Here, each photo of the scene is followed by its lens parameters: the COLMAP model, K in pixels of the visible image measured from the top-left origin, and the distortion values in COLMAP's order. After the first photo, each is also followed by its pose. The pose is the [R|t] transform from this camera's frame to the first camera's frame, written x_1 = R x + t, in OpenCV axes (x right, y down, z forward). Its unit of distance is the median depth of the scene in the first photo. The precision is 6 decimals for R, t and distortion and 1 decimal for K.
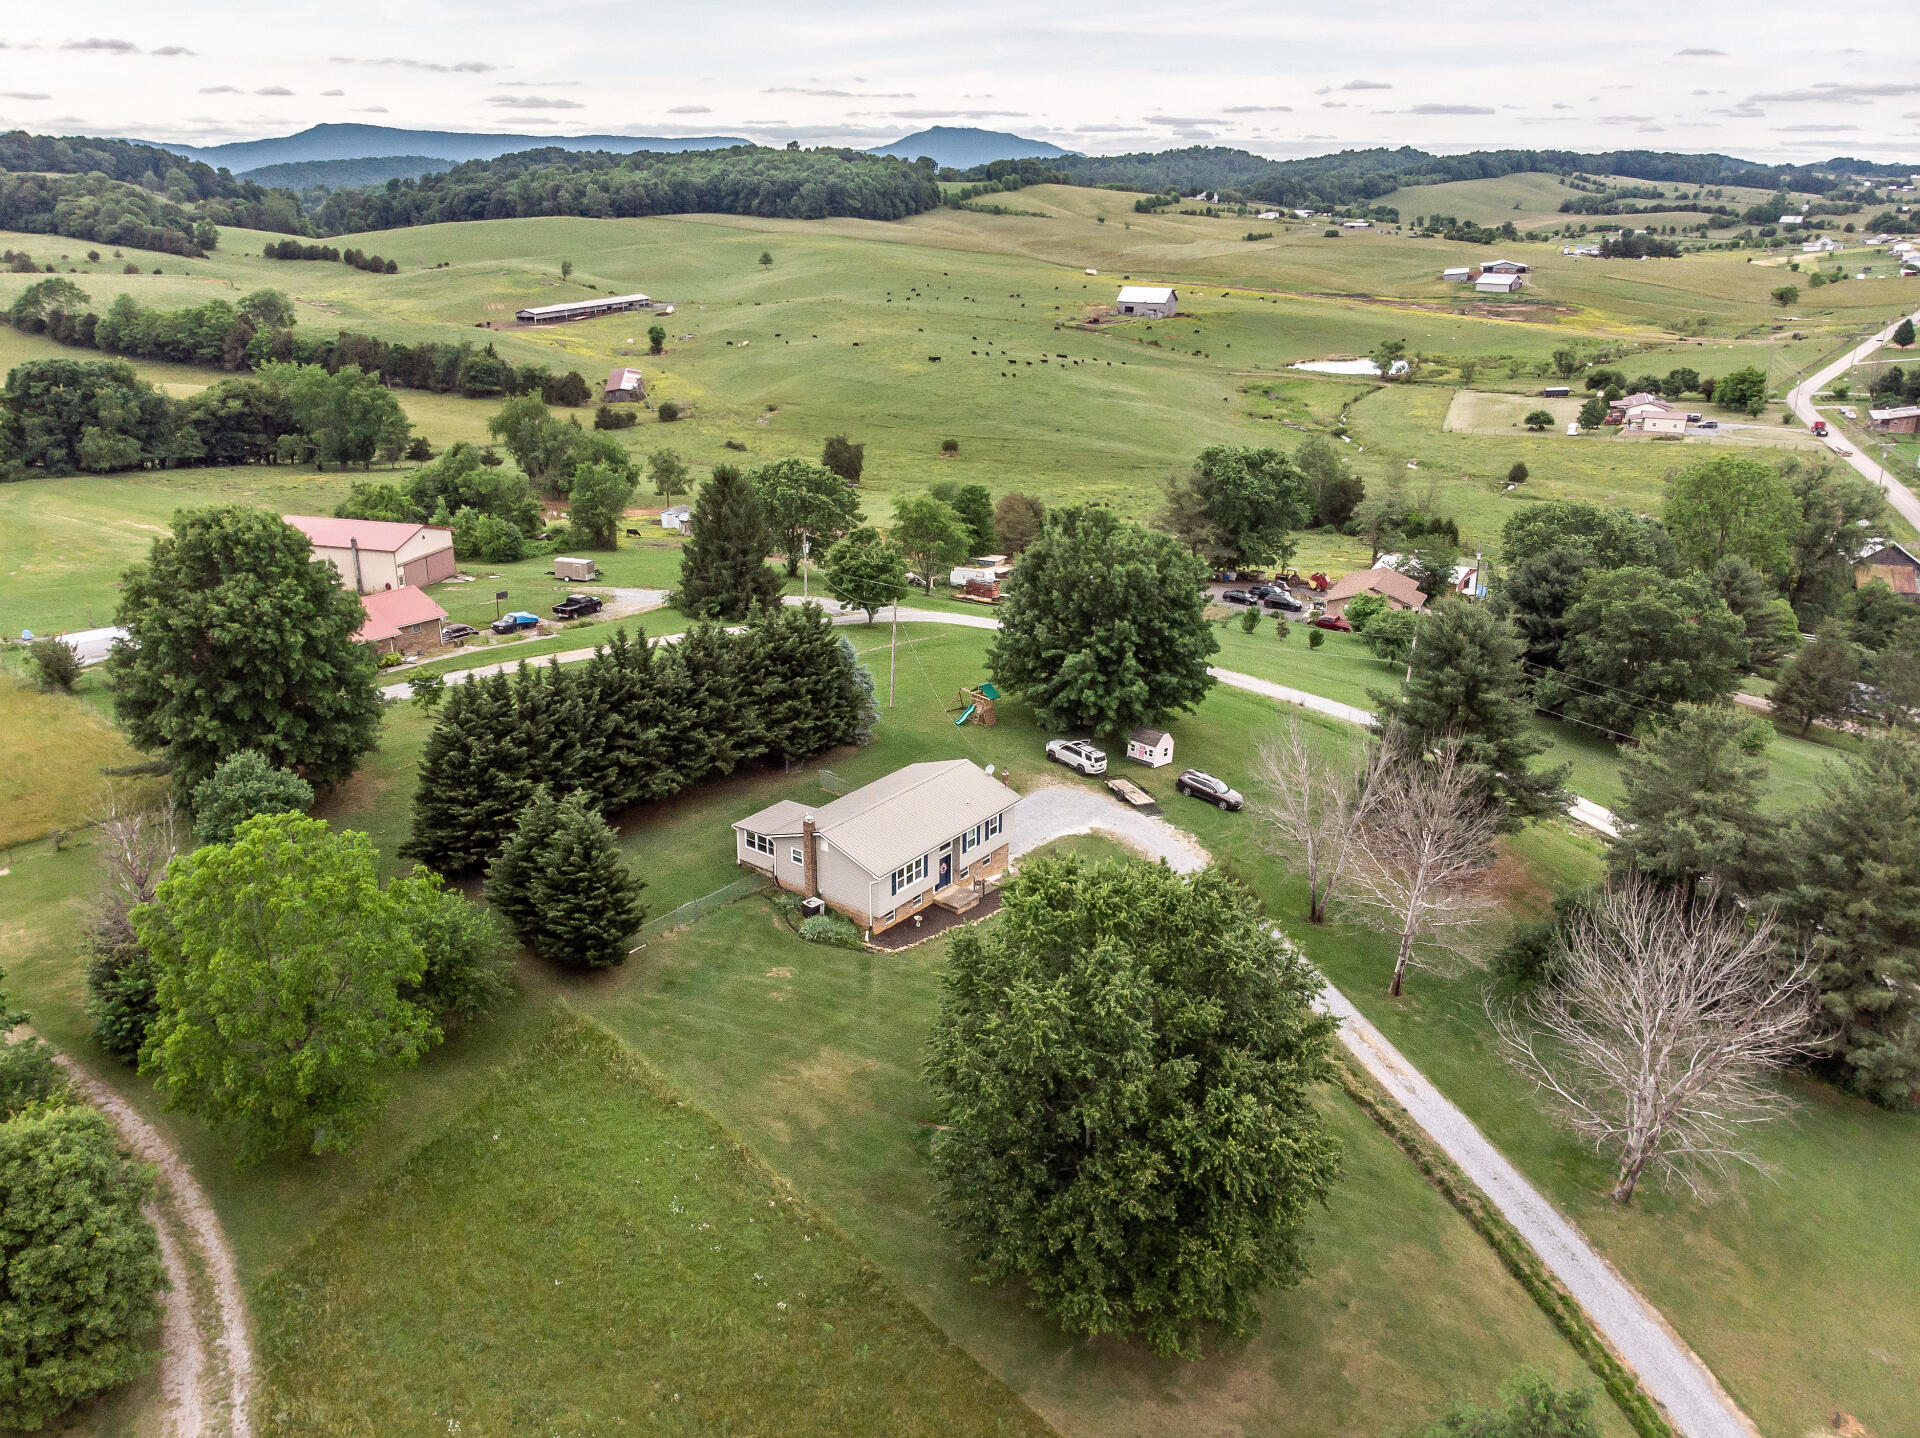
lens RADIAL K [[1453.8, 0, 960.0], [0, 1453.8, 719.0], [0, 0, 1]] dist [-0.001194, 0.005641]
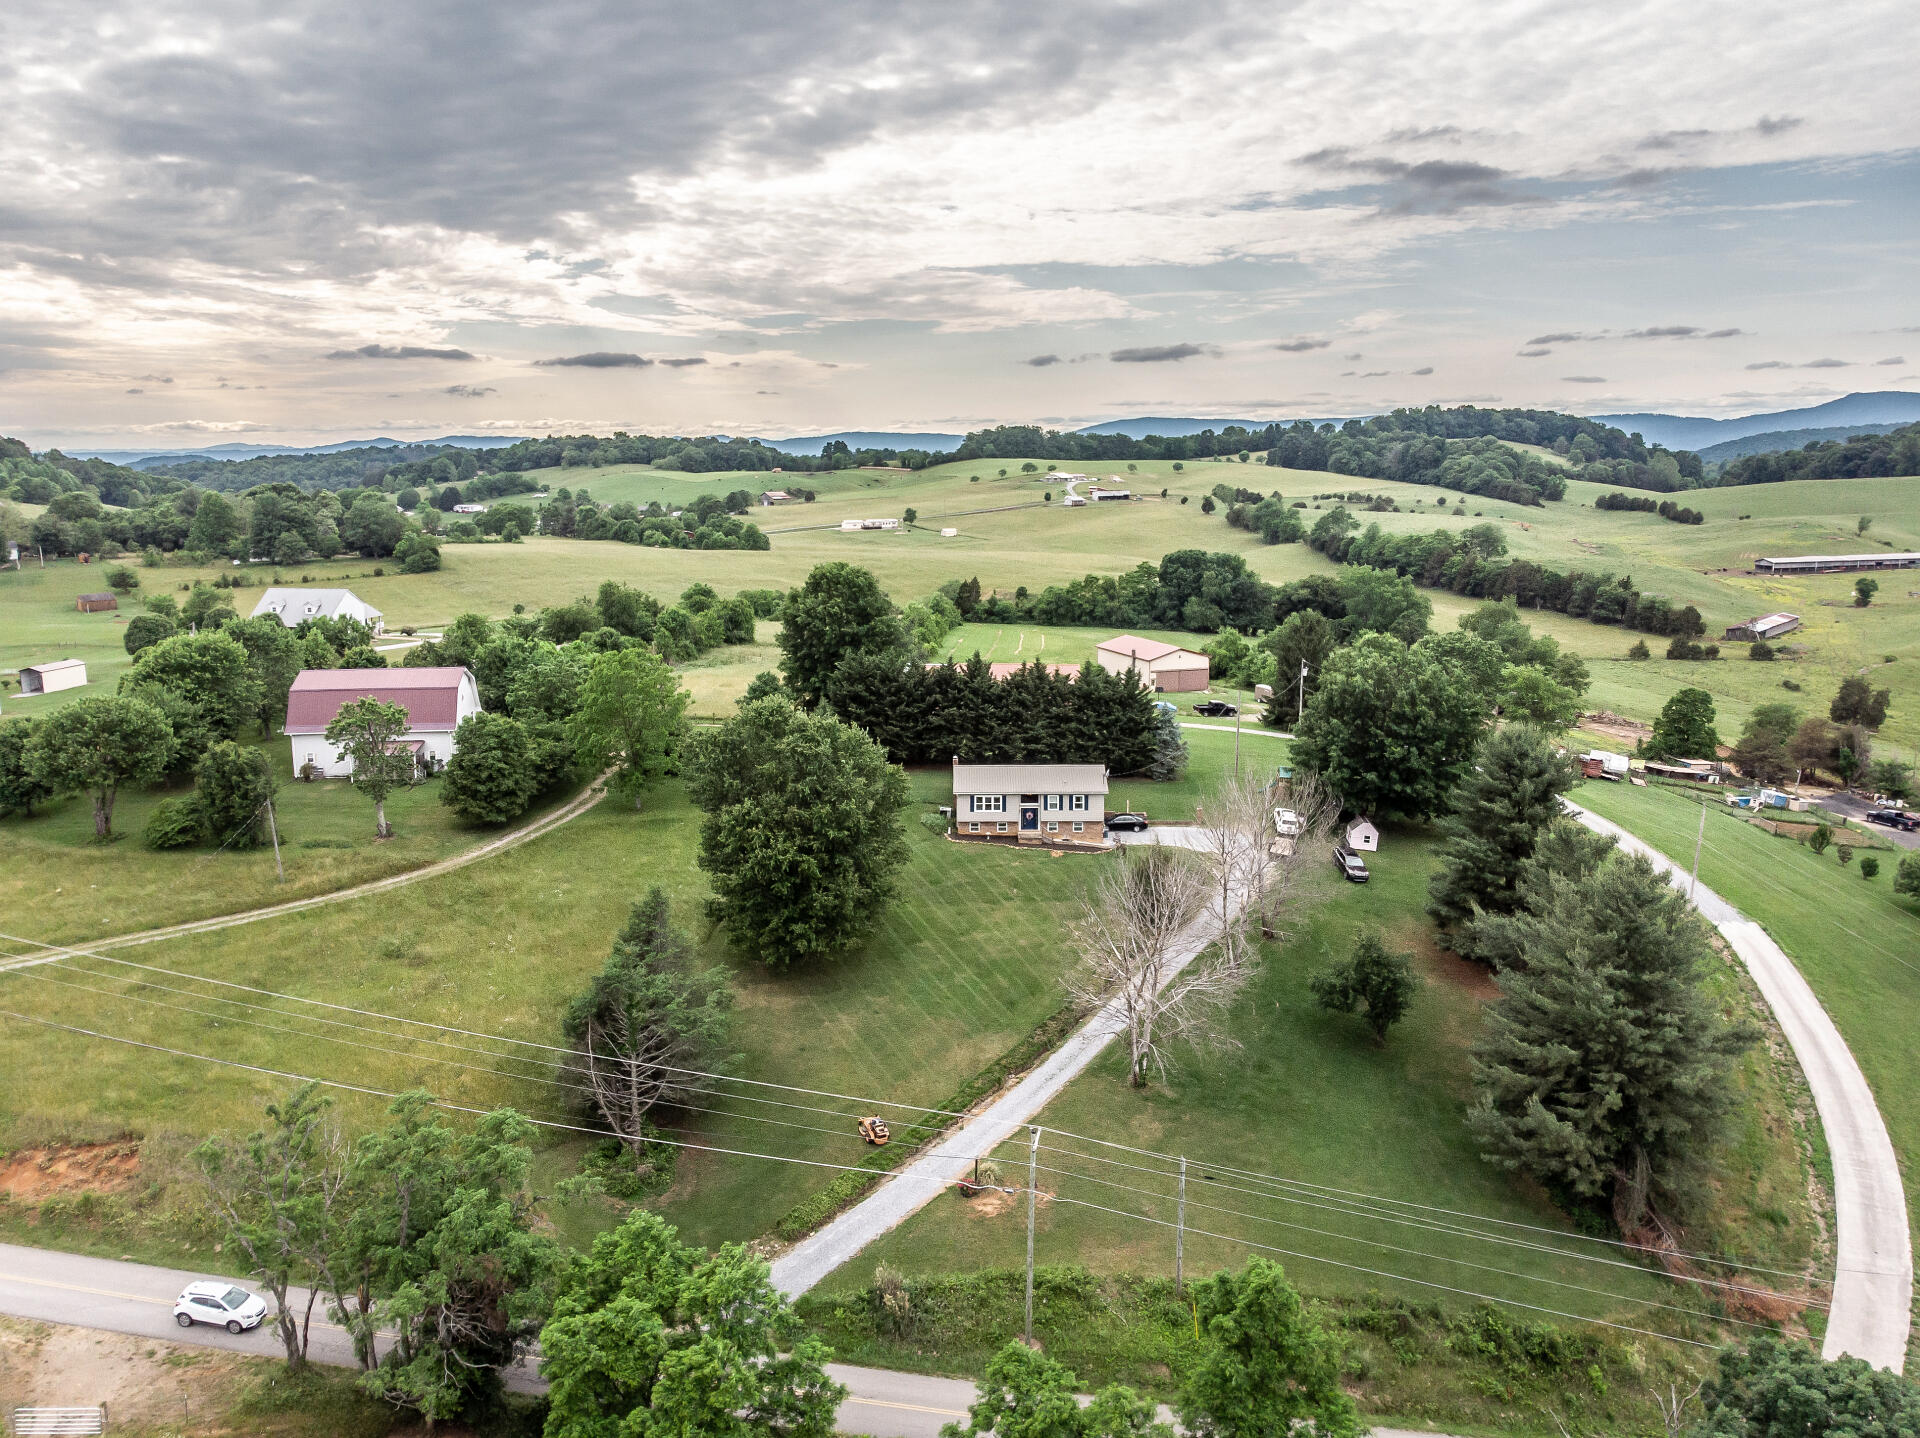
lens RADIAL K [[1481.9, 0, 926.1], [0, 1481.9, 719.6], [0, 0, 1]] dist [-0.012388, 0.001779]
pose [[0.585005, 0.136739, -0.799420, 0.205282], [-0.273653, 0.961160, -0.035851, 0.016378], [0.763468, 0.239737, 0.599702, -0.005990]]
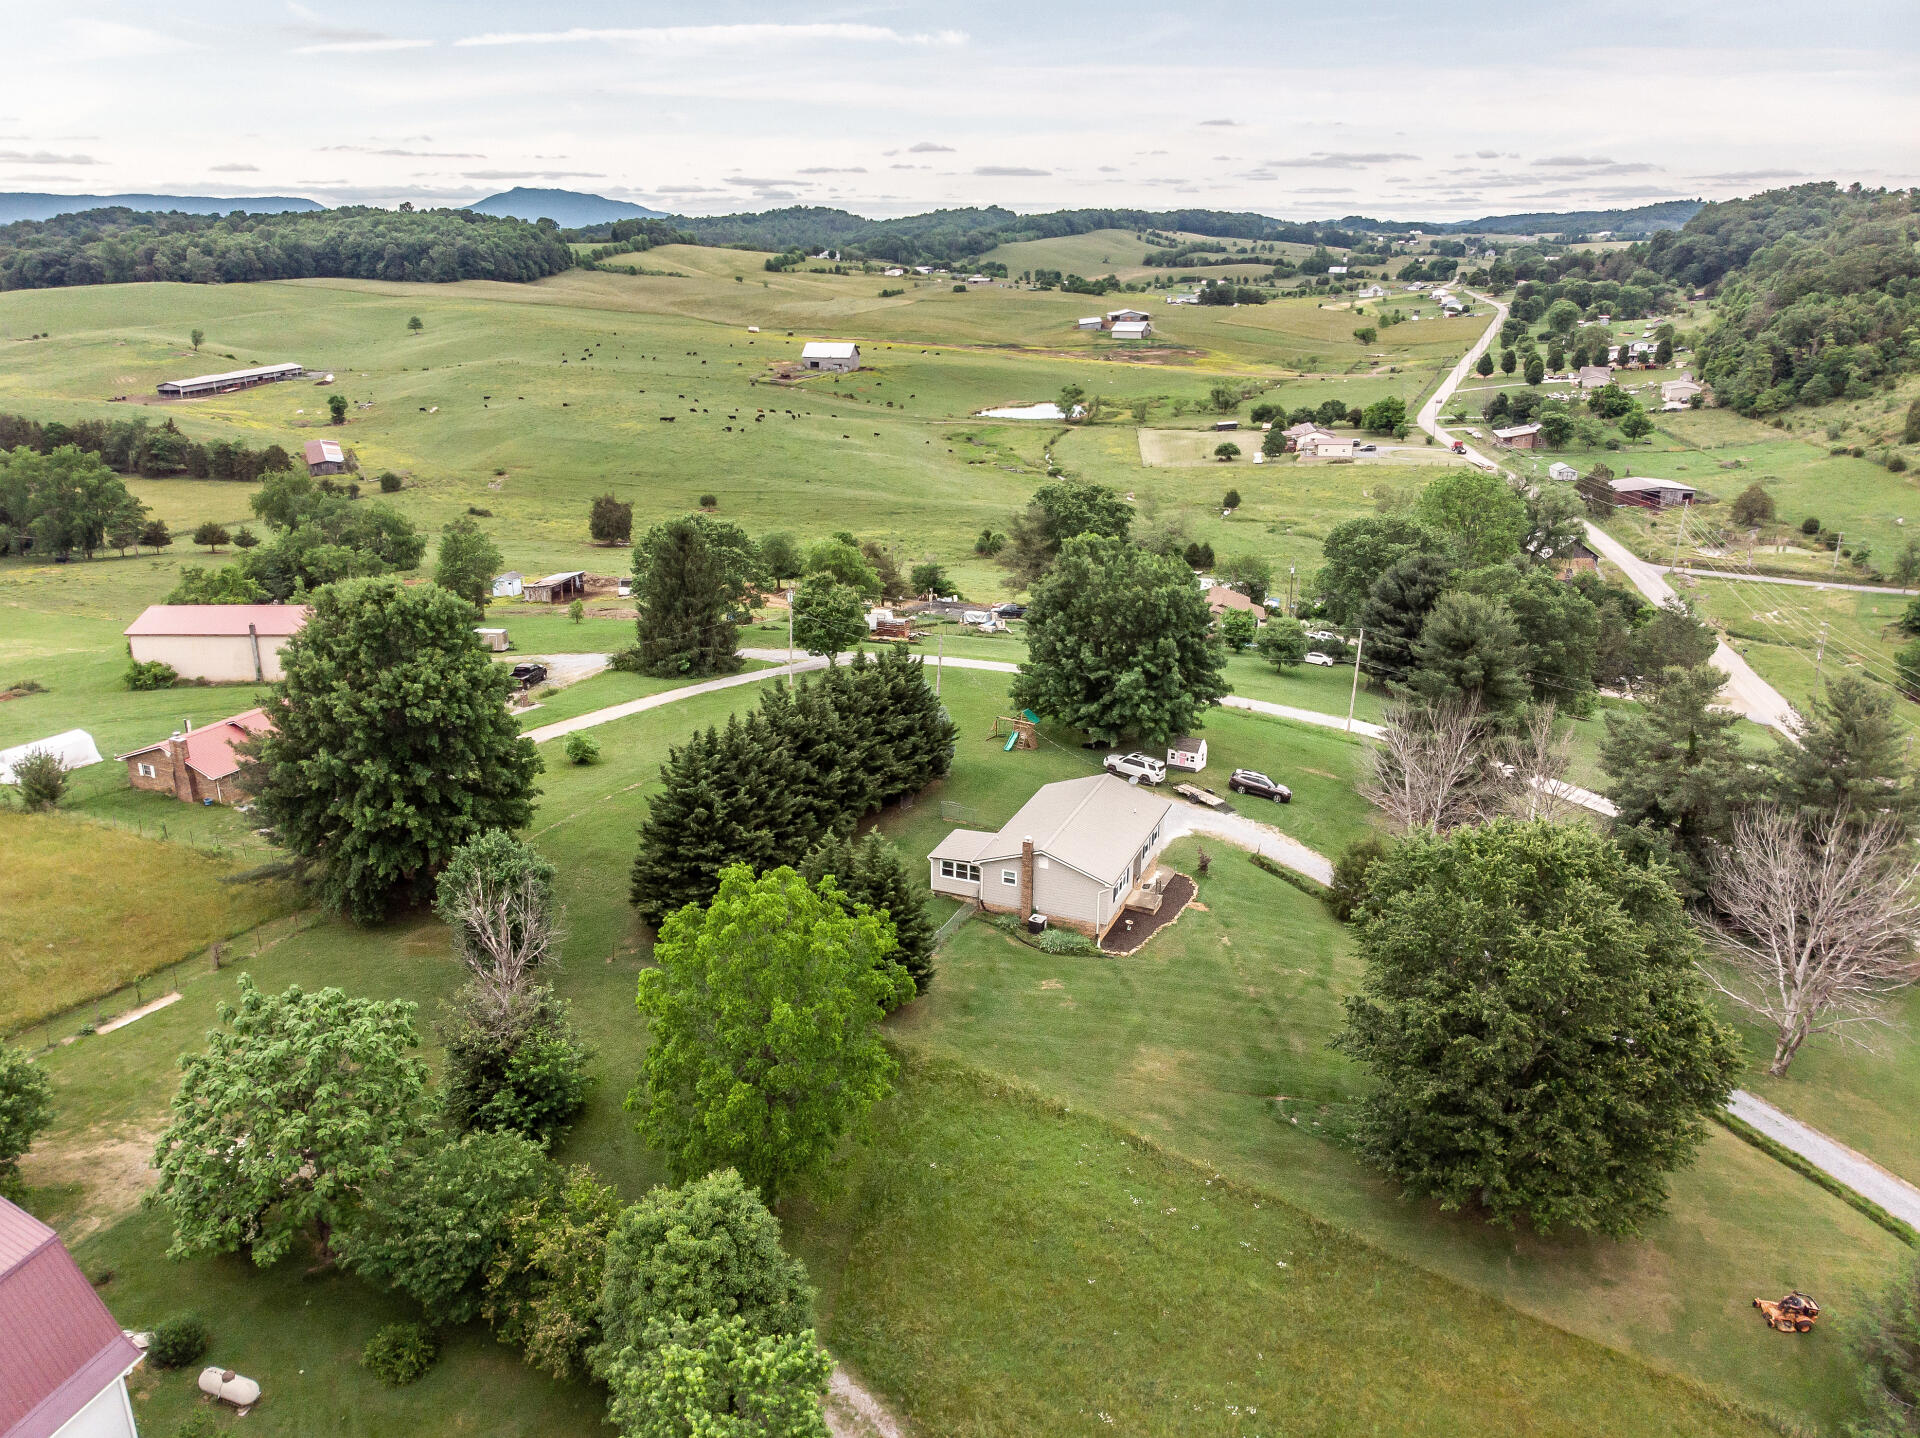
lens RADIAL K [[1451.9, 0, 952.4], [0, 1451.9, 692.5], [0, 0, 1]] dist [0.021369, -0.005217]
pose [[0.966386, -0.084711, 0.242737, -0.068502], [0.097582, 0.994363, -0.041480, 0.000324], [-0.237855, 0.063773, 0.969205, -0.000966]]
